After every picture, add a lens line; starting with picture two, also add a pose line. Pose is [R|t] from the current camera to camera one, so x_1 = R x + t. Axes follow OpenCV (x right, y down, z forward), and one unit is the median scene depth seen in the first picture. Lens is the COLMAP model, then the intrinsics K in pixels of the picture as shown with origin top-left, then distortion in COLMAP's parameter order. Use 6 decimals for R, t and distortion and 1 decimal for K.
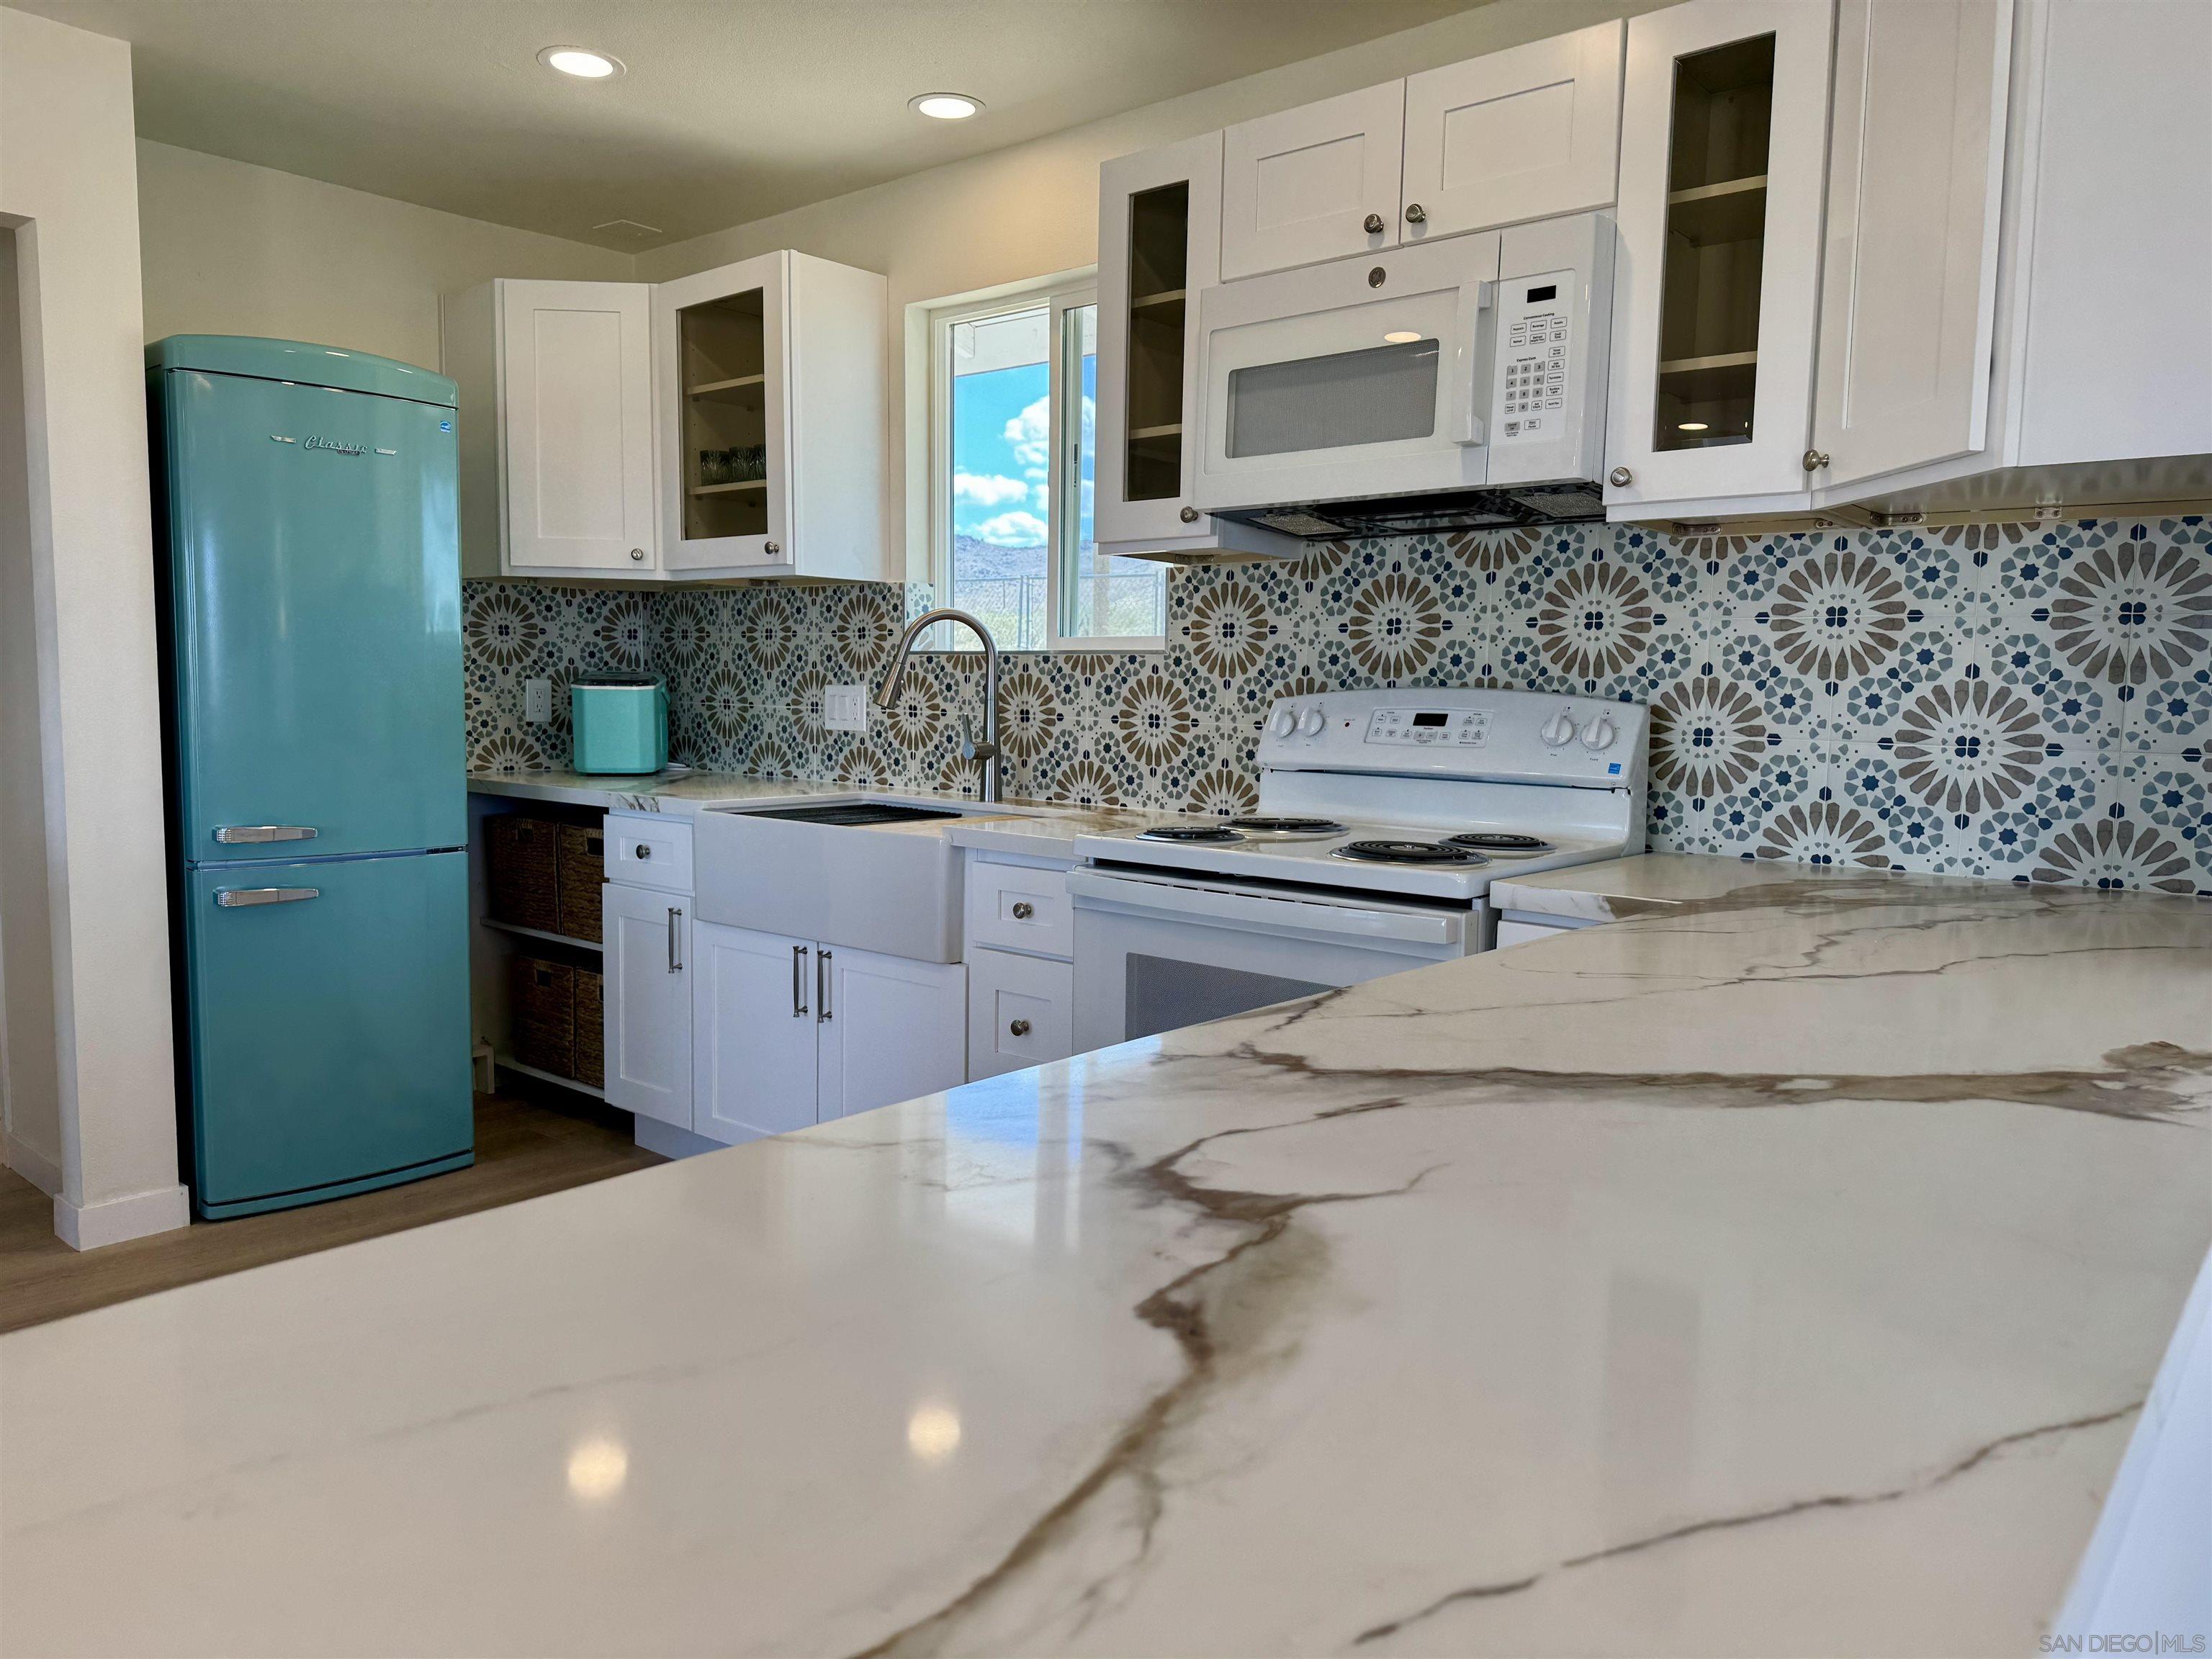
lens RADIAL K [[1576.5, 0, 1100.6], [0, 1576.5, 834.5], [0, 0, 1]] dist [0.119912, -0.194586]
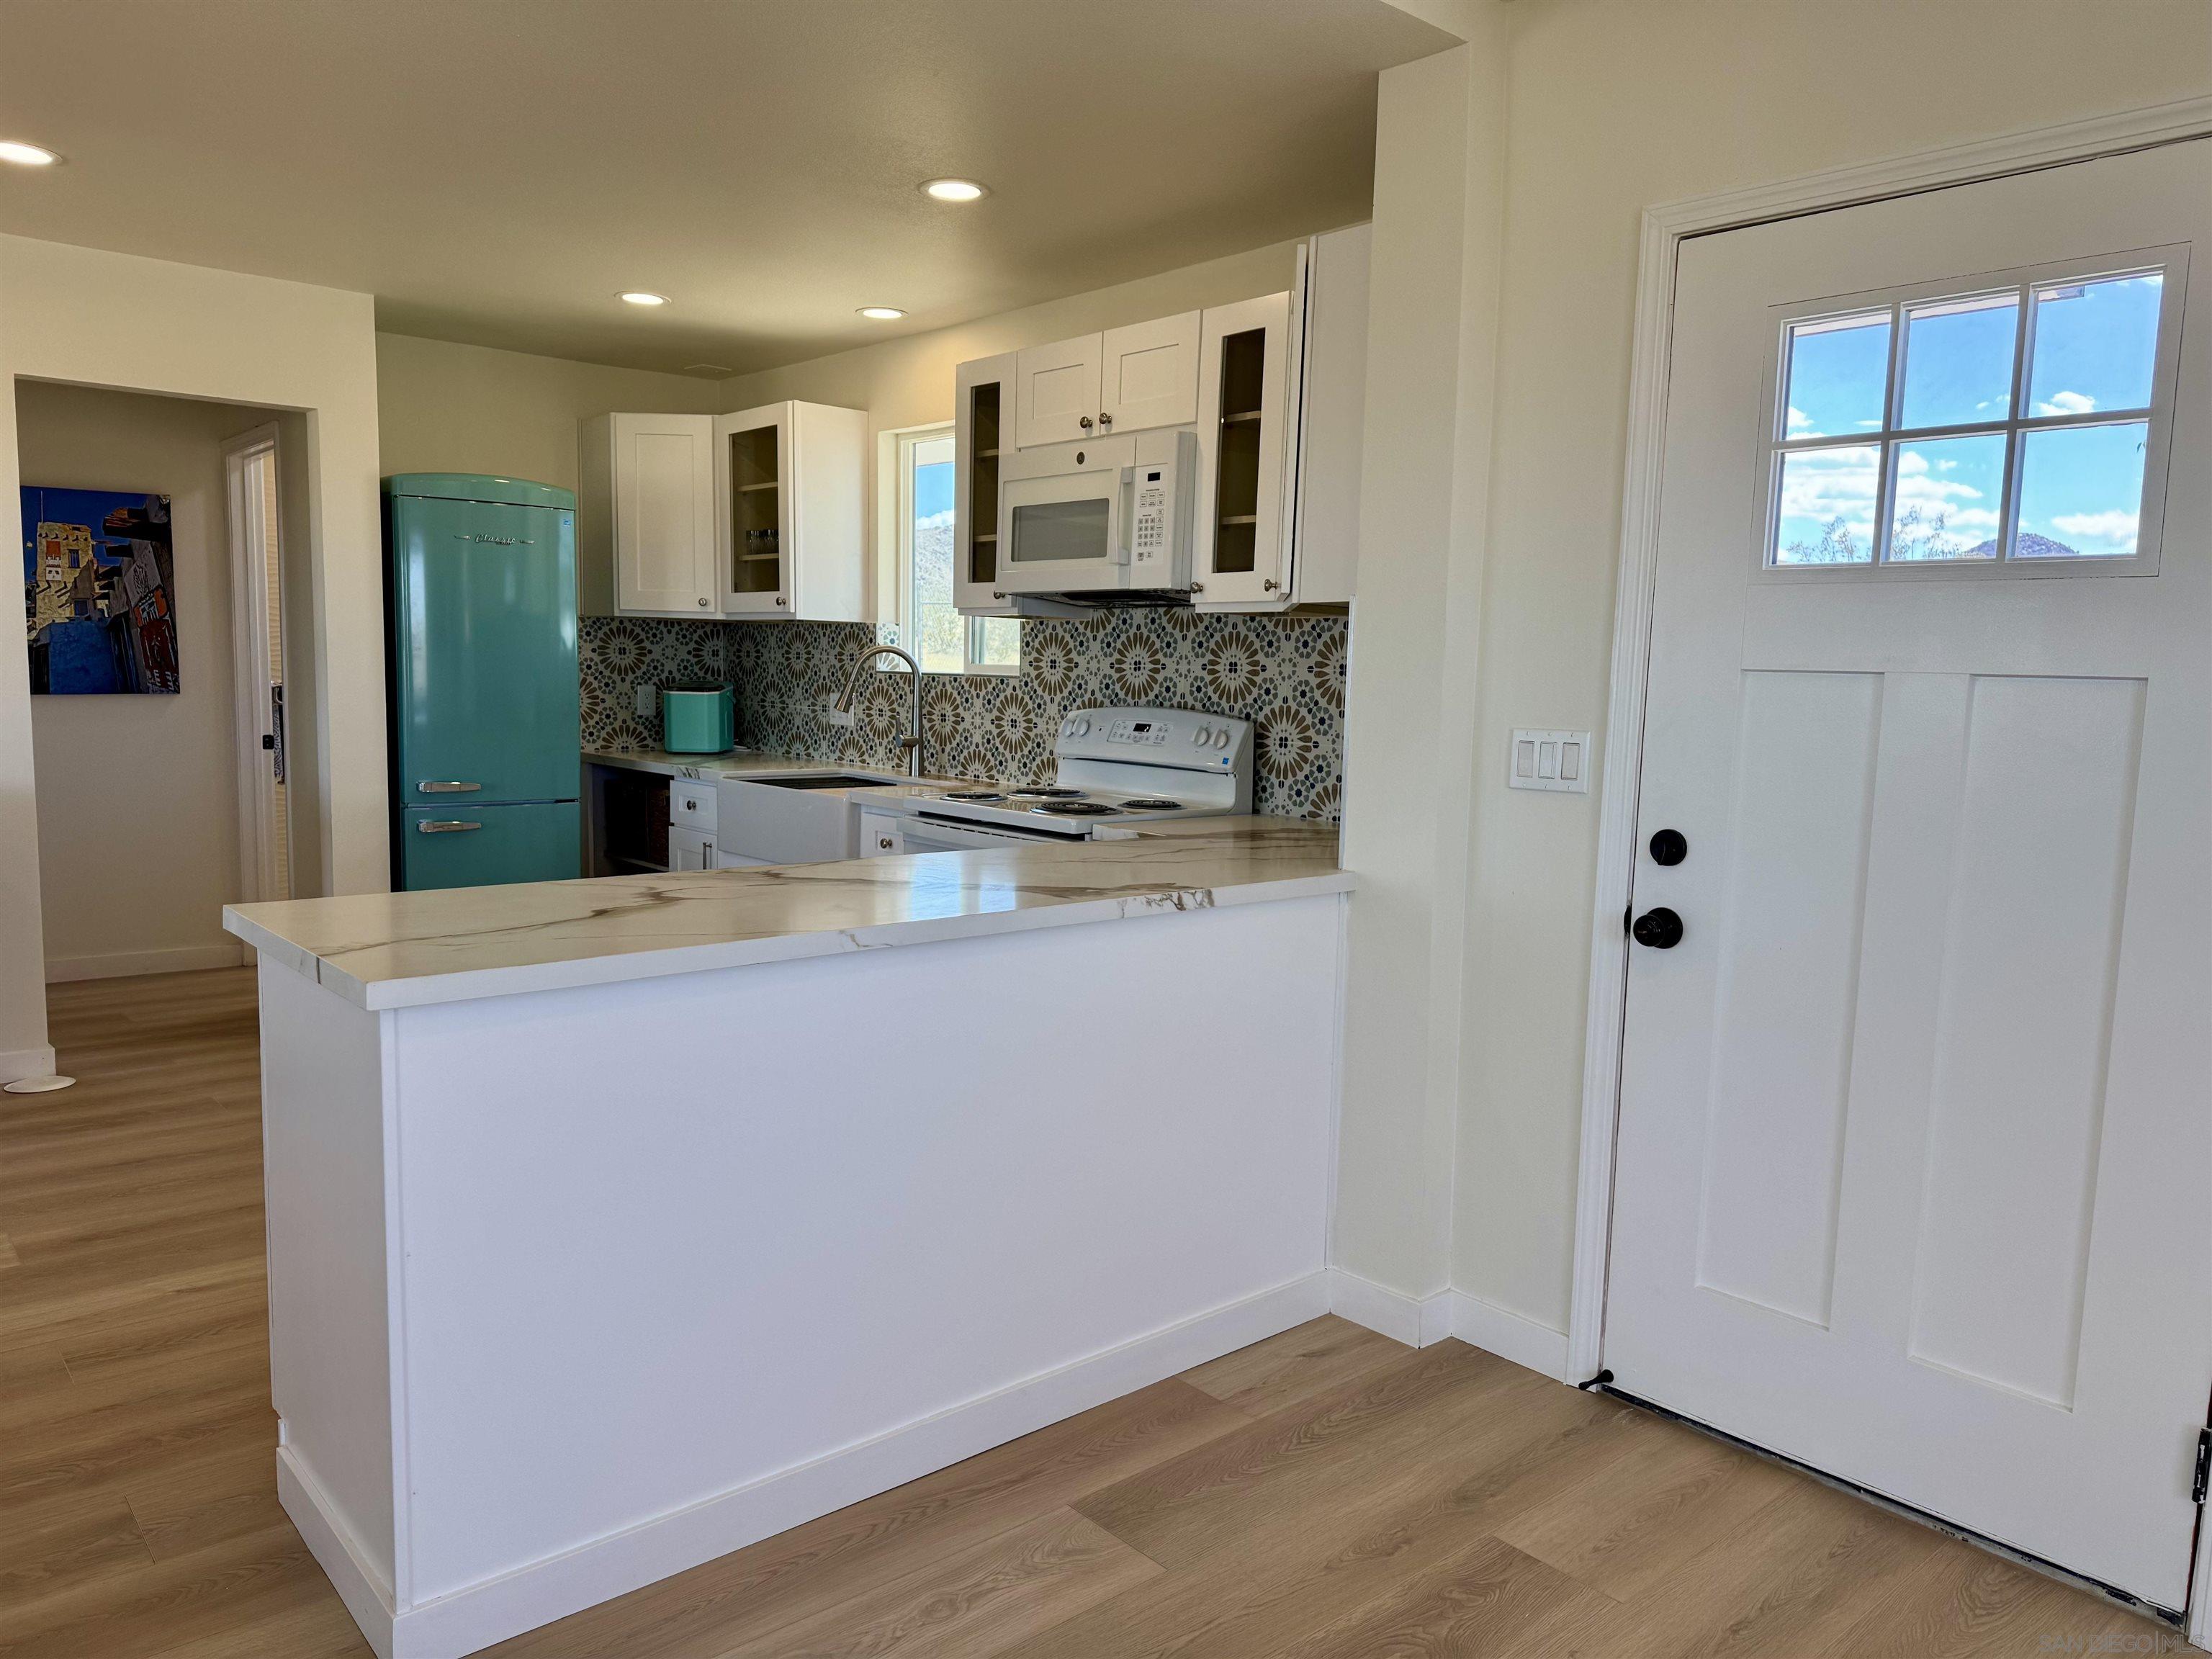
lens RADIAL K [[1552.8, 0, 1099.9], [0, 1552.8, 859.7], [0, 0, 1]] dist [0.073152, -0.116453]
pose [[0.991644, 0.025799, -0.126400, 0.273353], [-0.022375, 0.999345, 0.028430, 0.011485], [0.127051, -0.025364, 0.991572, -0.399965]]
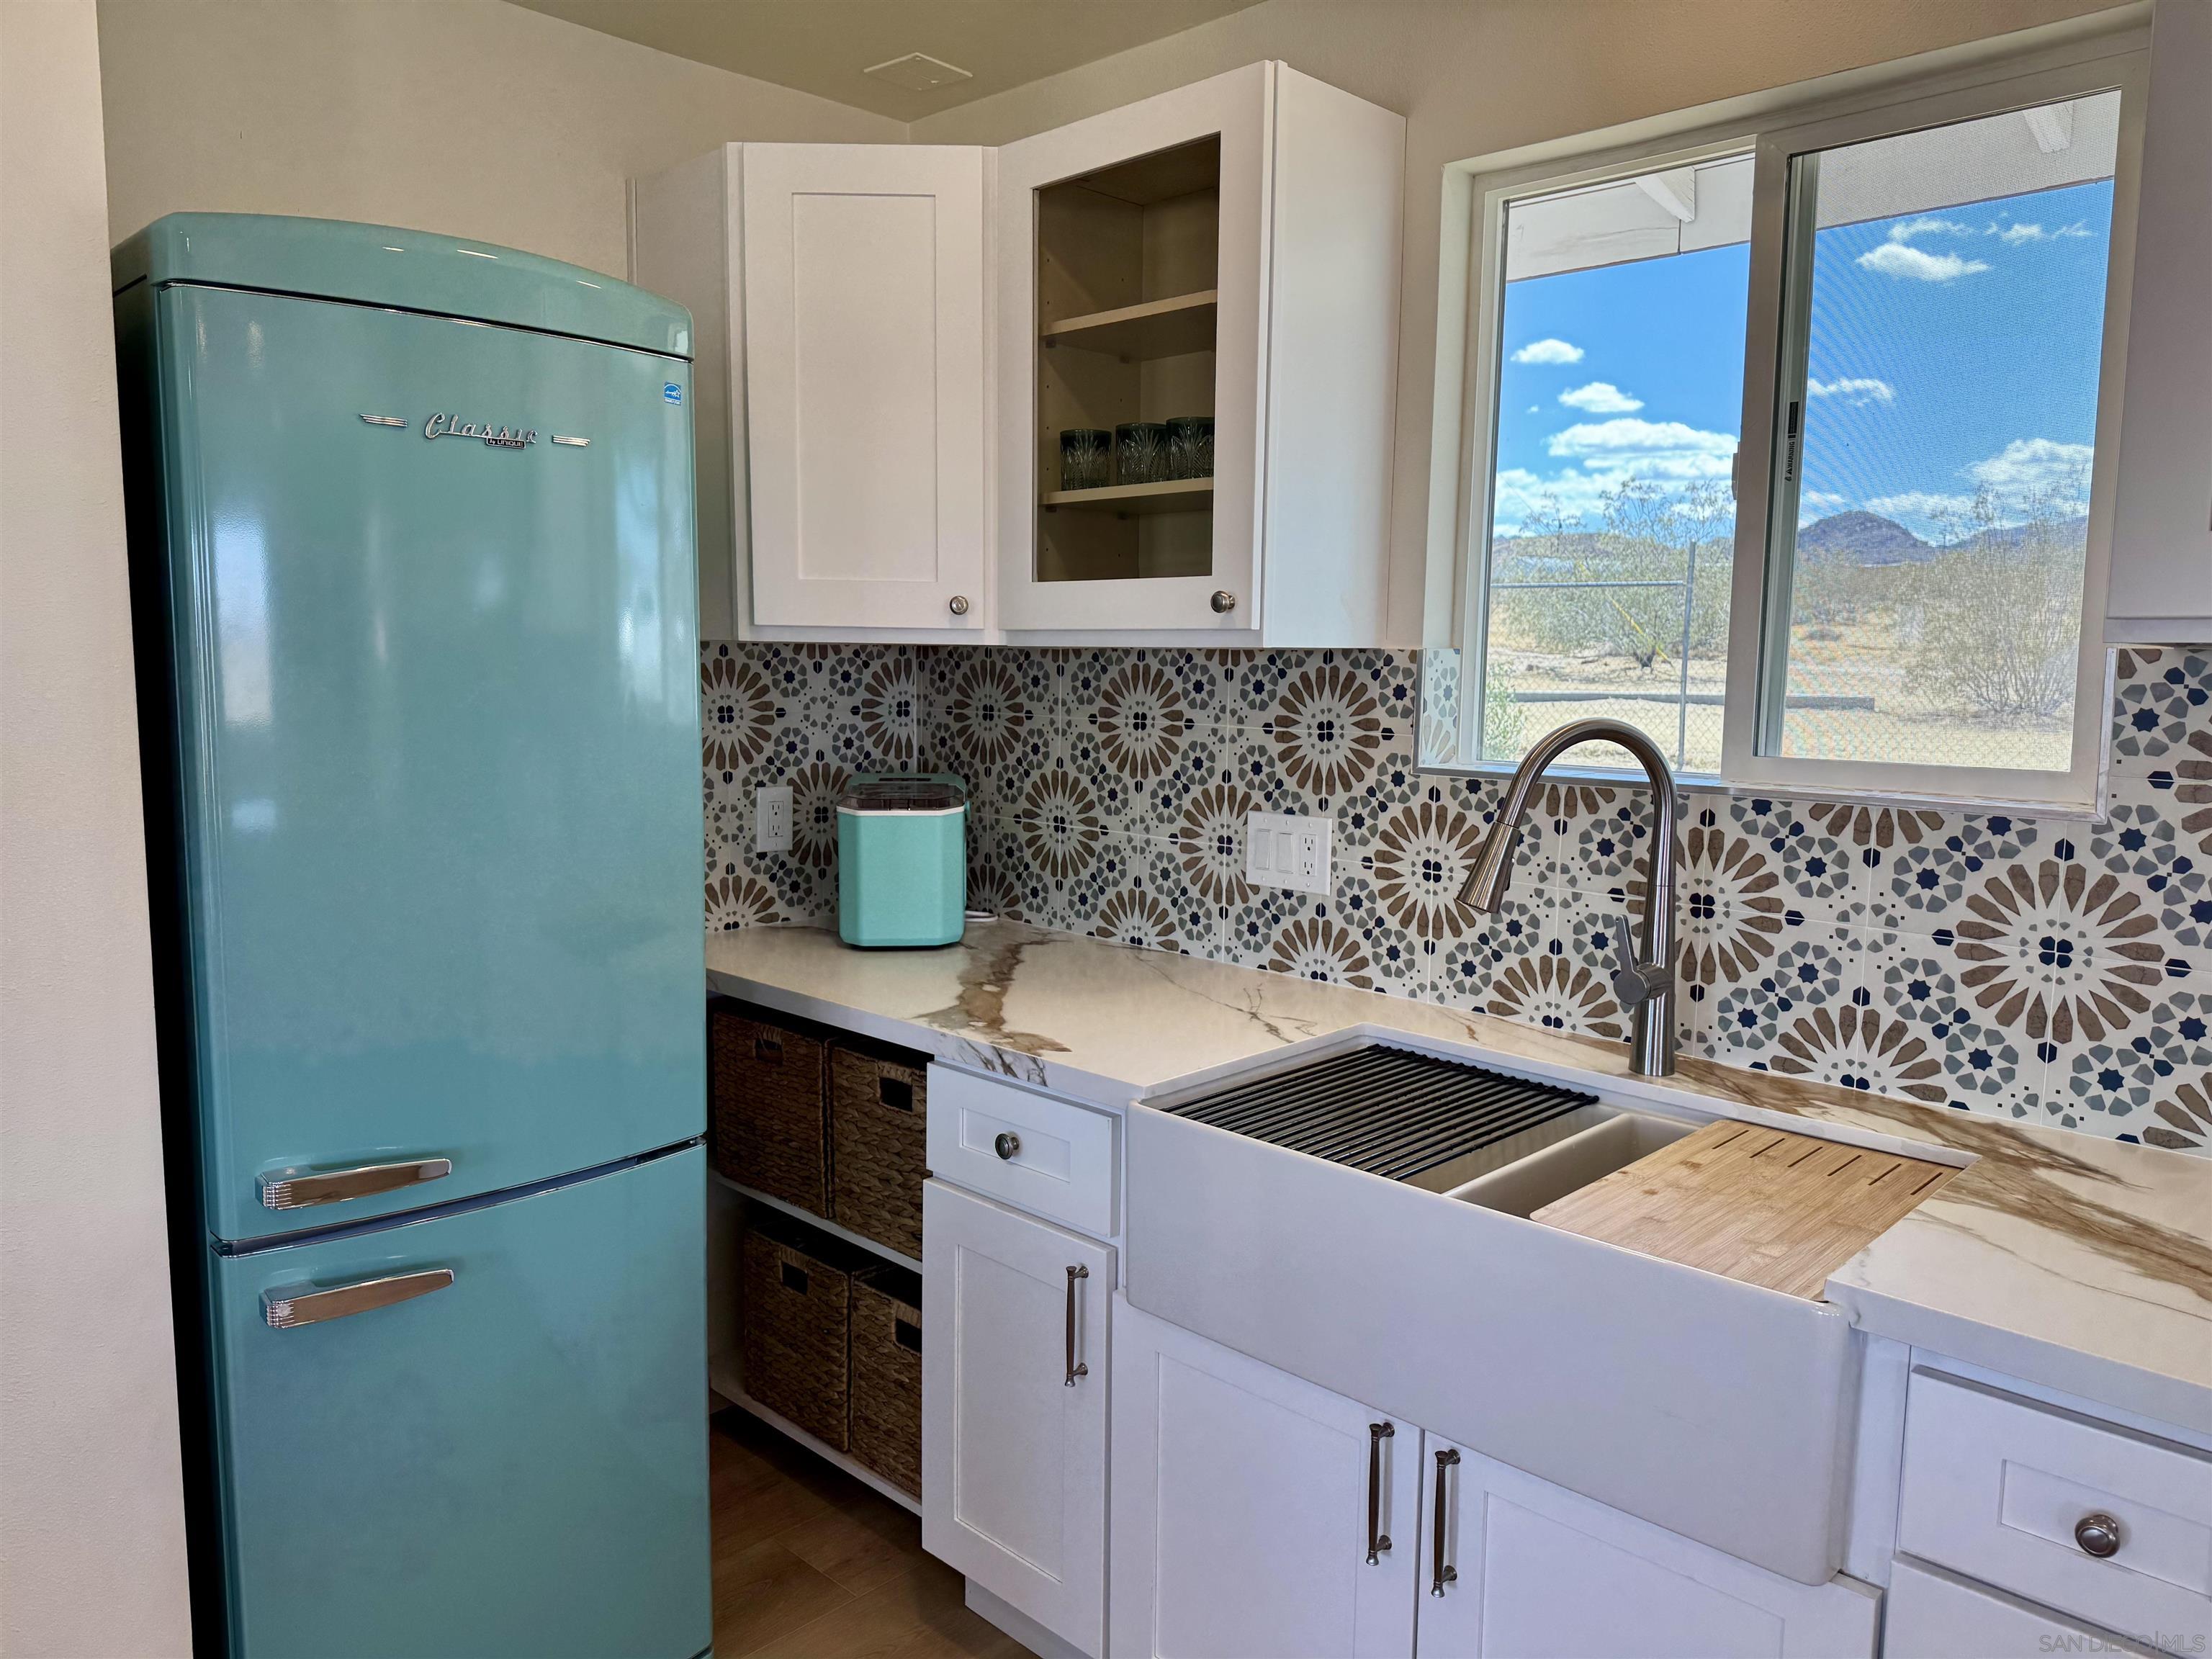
lens RADIAL K [[1576.5, 0, 1100.6], [0, 1576.5, 834.5], [0, 0, 1]] dist [0.119912, -0.194586]
pose [[0.998281, 0.003630, -0.058490, -0.215673], [-0.002651, 0.999855, 0.016809, -0.105595], [0.058543, -0.016625, 0.998146, 0.430501]]
